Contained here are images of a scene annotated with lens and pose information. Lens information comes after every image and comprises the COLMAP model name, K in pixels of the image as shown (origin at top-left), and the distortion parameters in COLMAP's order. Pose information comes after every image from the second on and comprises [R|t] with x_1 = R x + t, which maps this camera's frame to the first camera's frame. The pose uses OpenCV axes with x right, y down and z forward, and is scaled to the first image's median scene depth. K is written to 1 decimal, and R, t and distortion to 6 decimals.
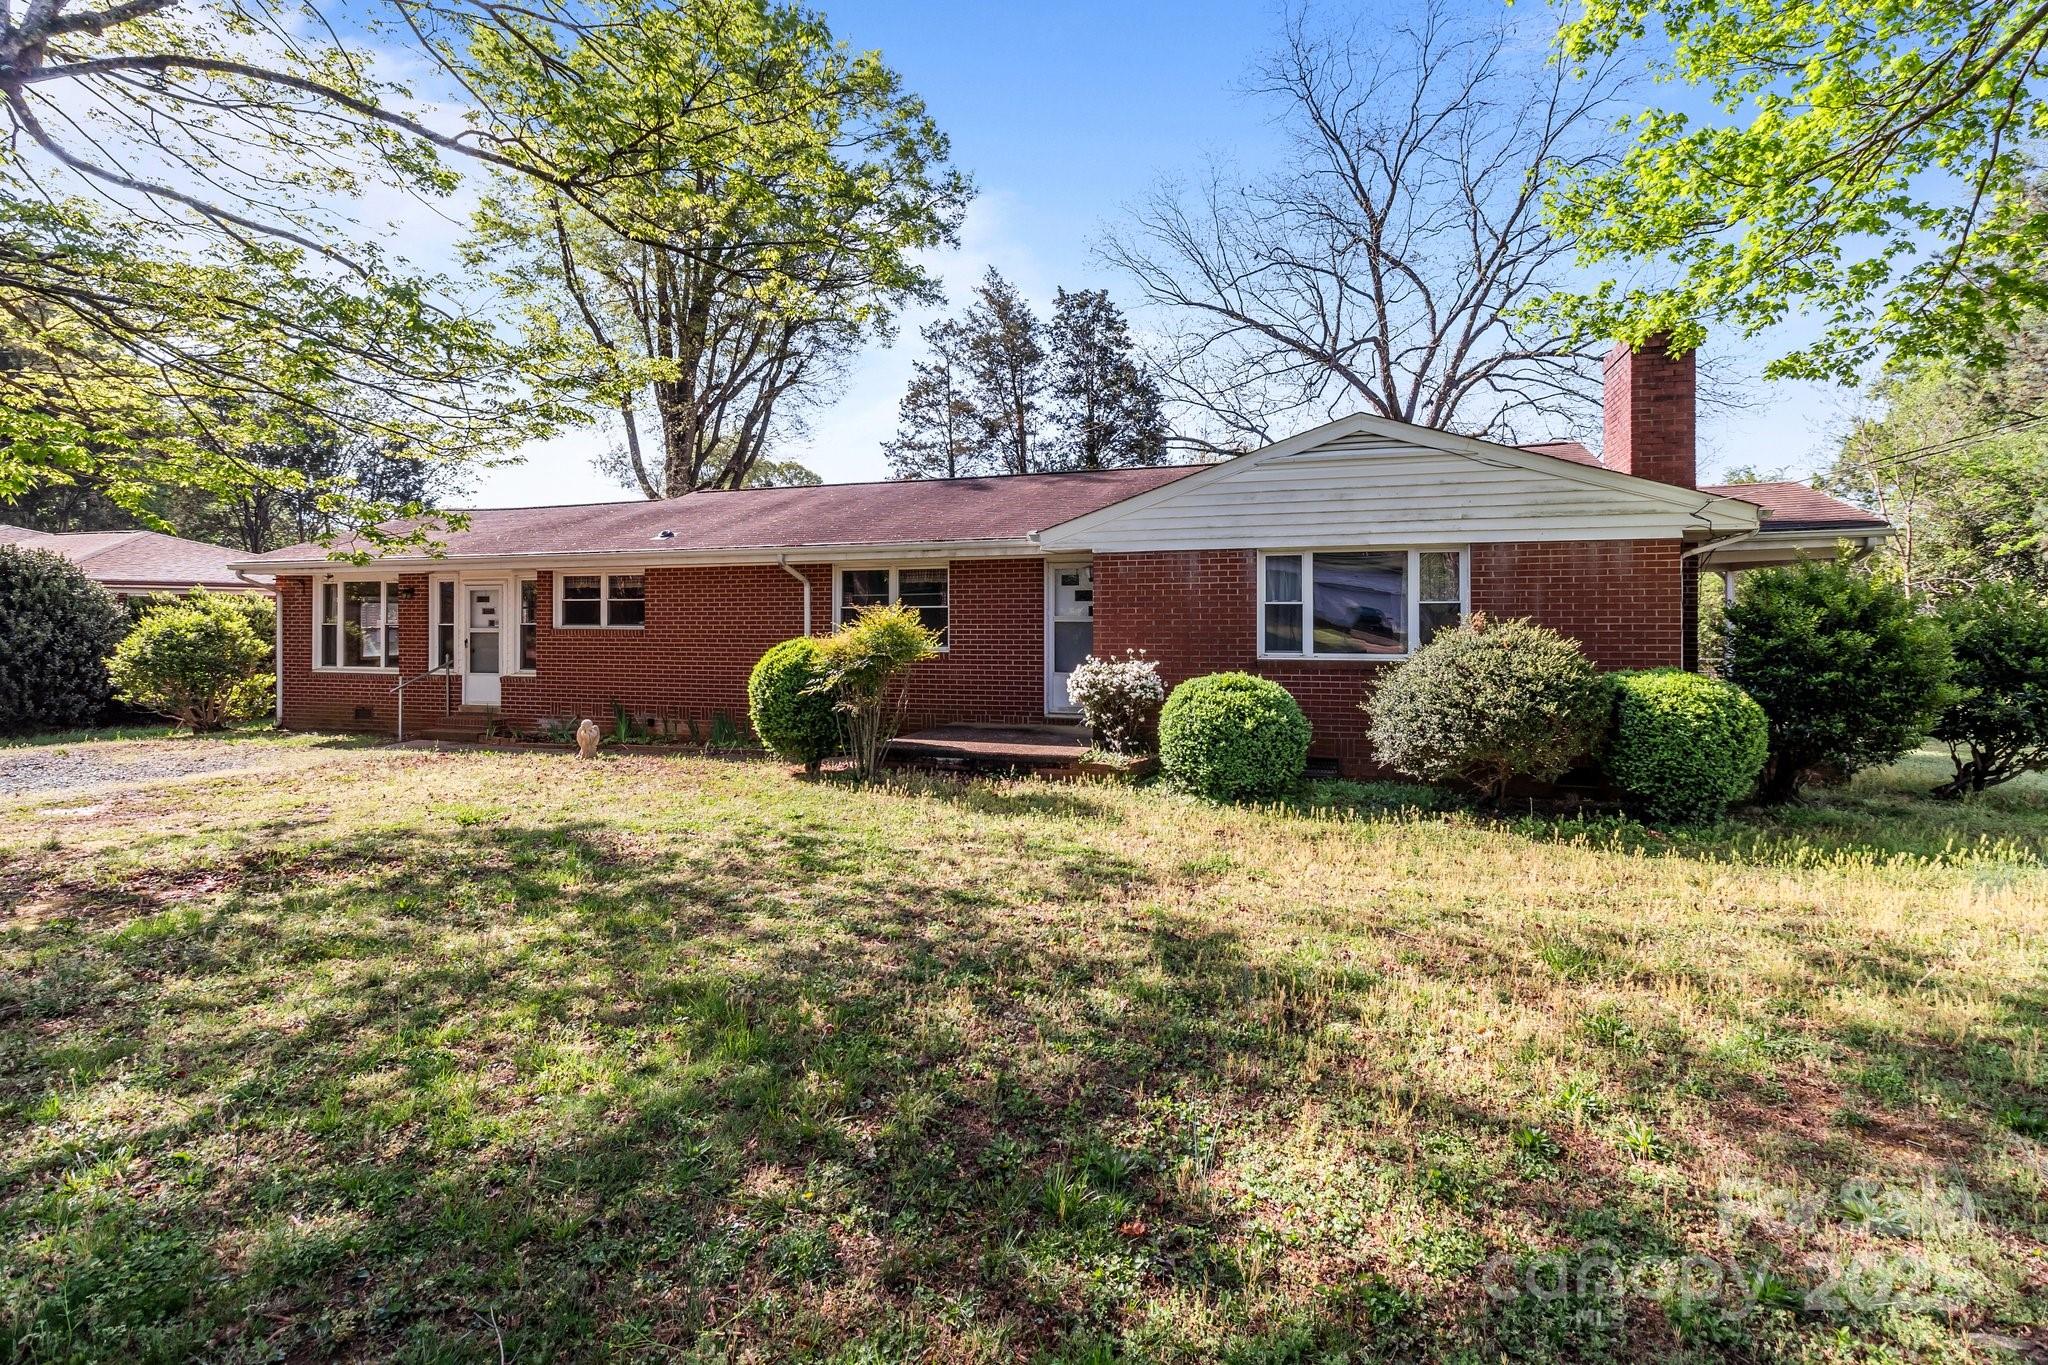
lens RADIAL K [[986.4, 0, 1035.8], [0, 986.4, 674.0], [0, 0, 1]] dist [-0.002669, 0.000790]
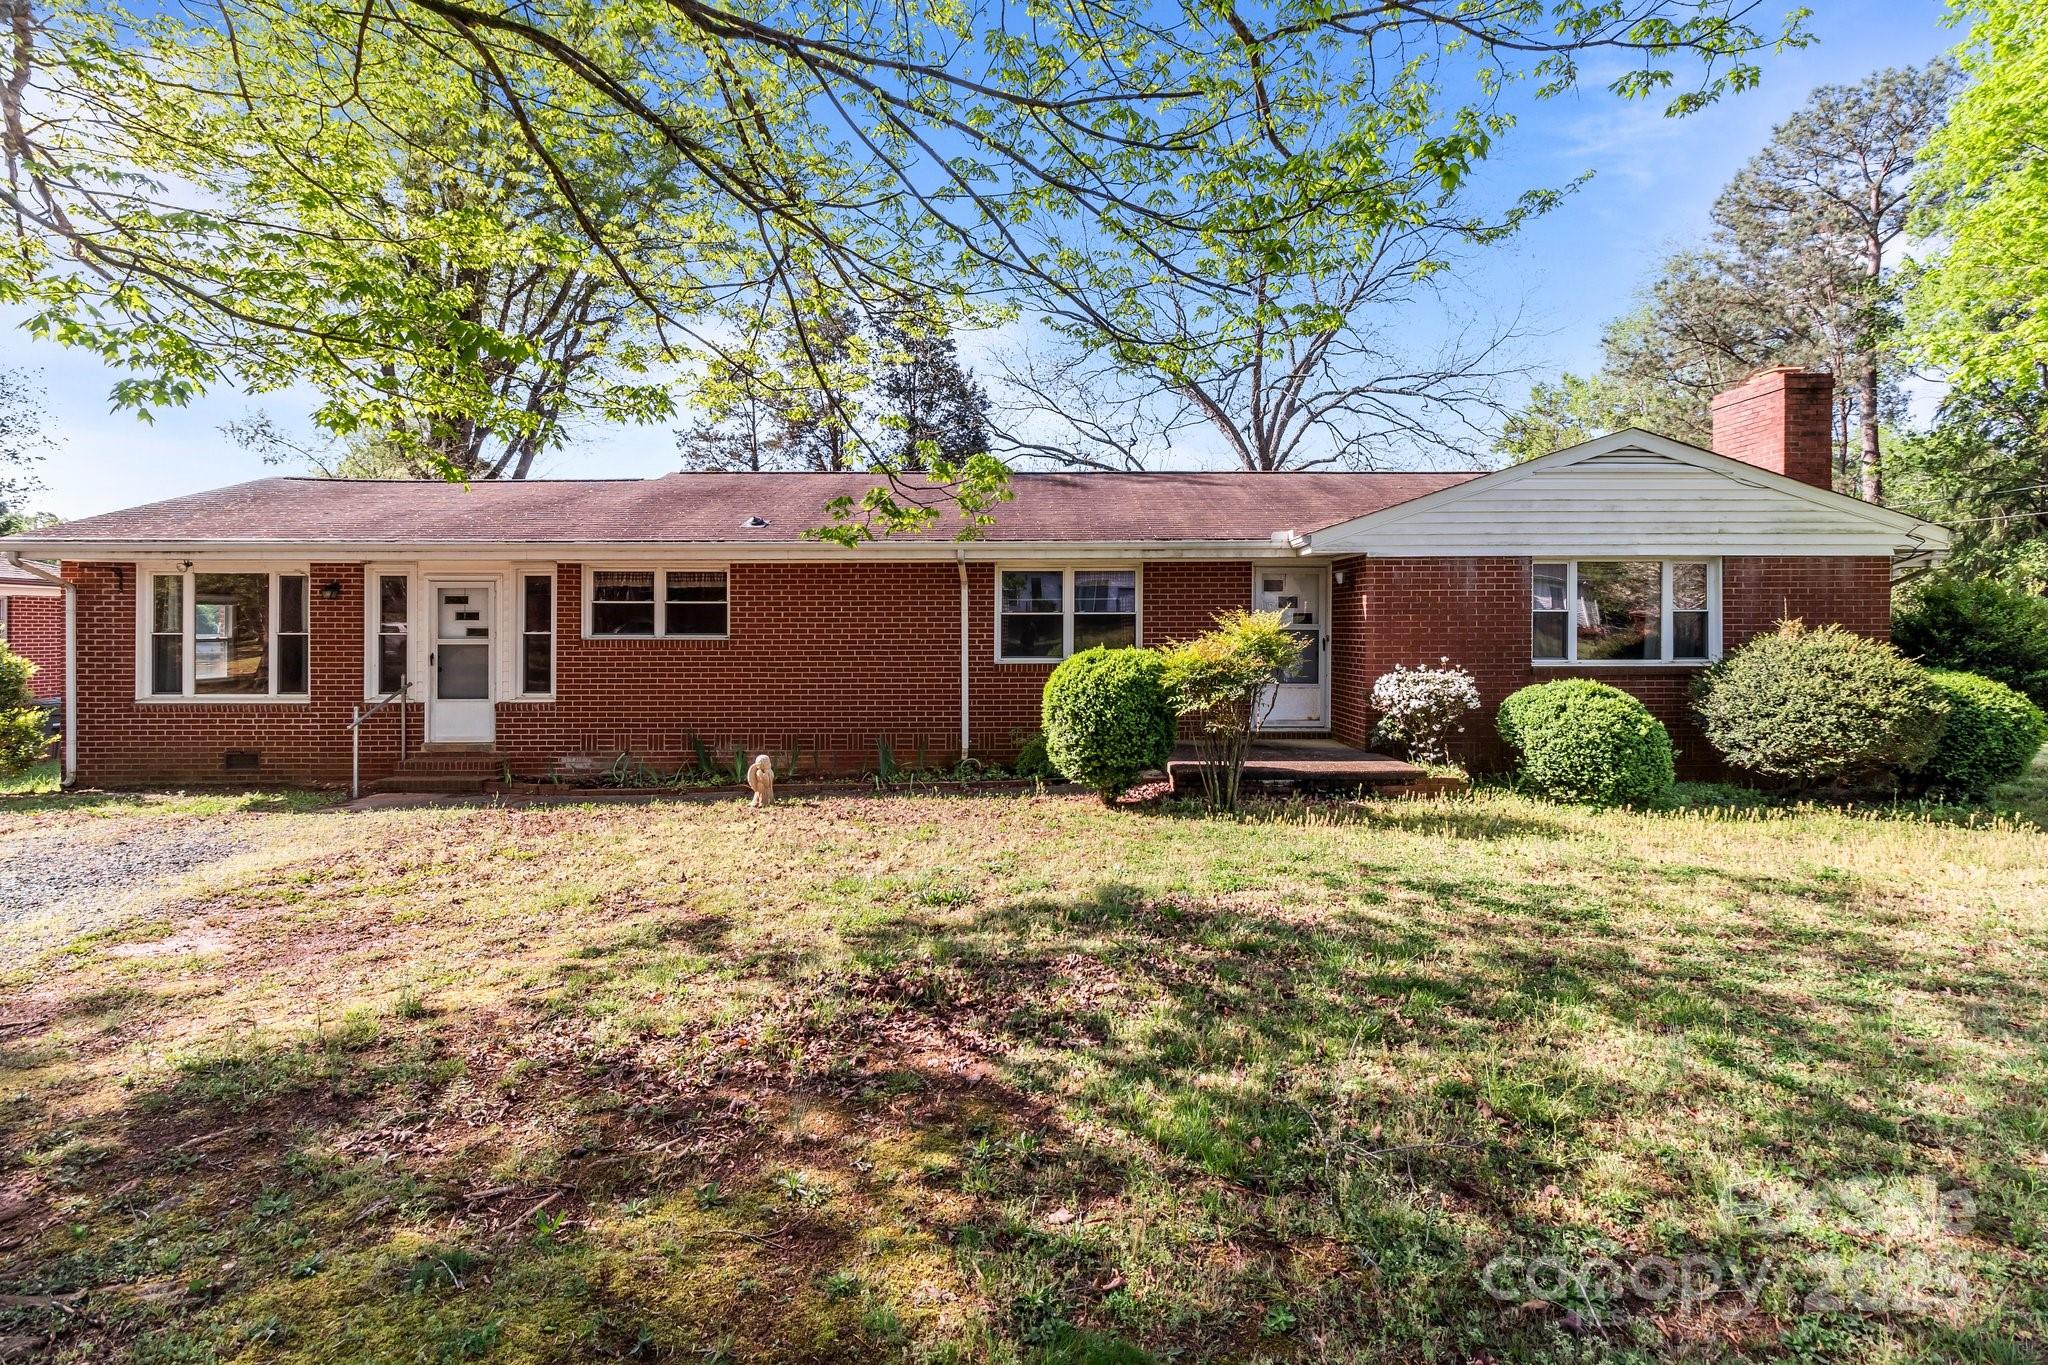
lens RADIAL K [[986.4, 0, 1027.5], [0, 986.4, 669.4], [0, 0, 1]] dist [-0.002669, 0.000790]
pose [[0.943217, -0.013503, 0.331902, -0.470883], [0.018447, 0.999761, -0.011749, -0.007267], [-0.331664, 0.017204, 0.943241, 0.173957]]
